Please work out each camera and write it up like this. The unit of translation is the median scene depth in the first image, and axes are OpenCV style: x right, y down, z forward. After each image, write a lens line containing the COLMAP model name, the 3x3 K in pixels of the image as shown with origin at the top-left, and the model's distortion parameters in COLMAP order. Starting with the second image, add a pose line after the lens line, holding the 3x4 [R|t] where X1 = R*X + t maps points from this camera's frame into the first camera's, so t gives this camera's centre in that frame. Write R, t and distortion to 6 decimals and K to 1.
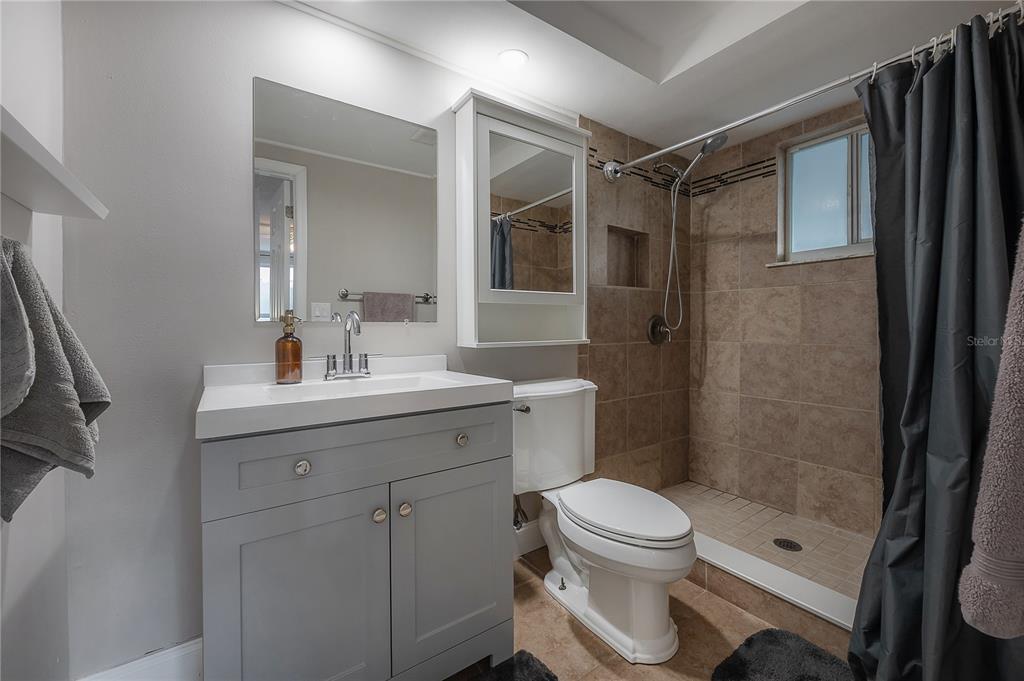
lens RADIAL K [[409.1, 0, 513.1], [0, 409.1, 333.5], [0, 0, 1]] dist [-0.001793, -0.000083]
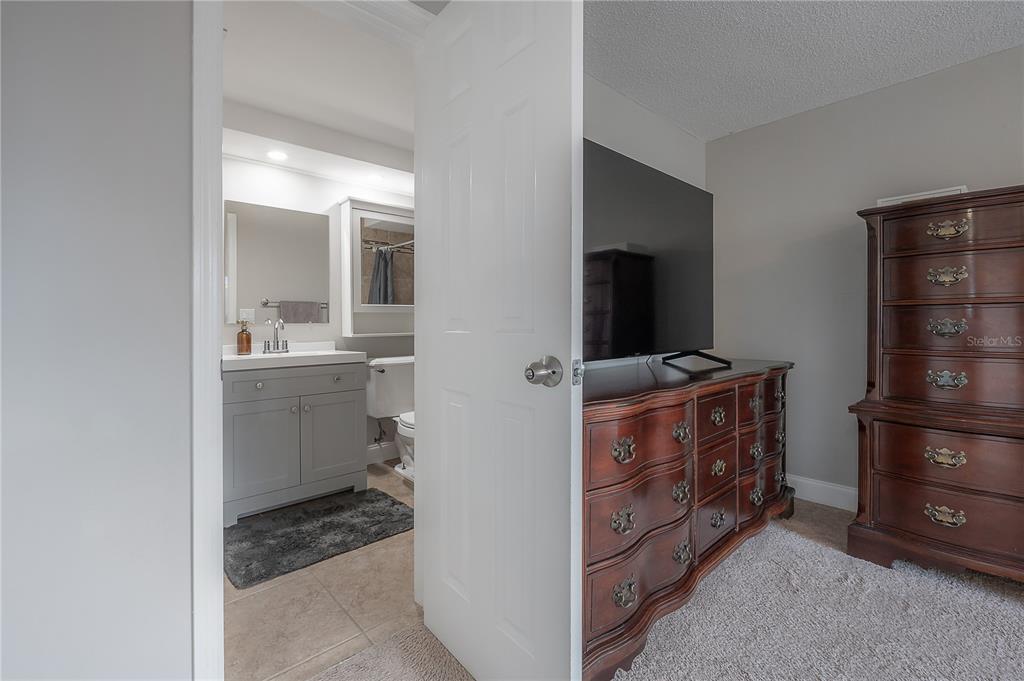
lens RADIAL K [[409.7, 0, 526.2], [0, 409.7, 324.6], [0, 0, 1]] dist [-0.001849, -0.000198]
pose [[0.977830, -0.003943, 0.209363, 0.283486], [0.006601, 0.999906, -0.011998, 0.005938], [-0.209296, 0.013114, 0.977764, -0.935589]]
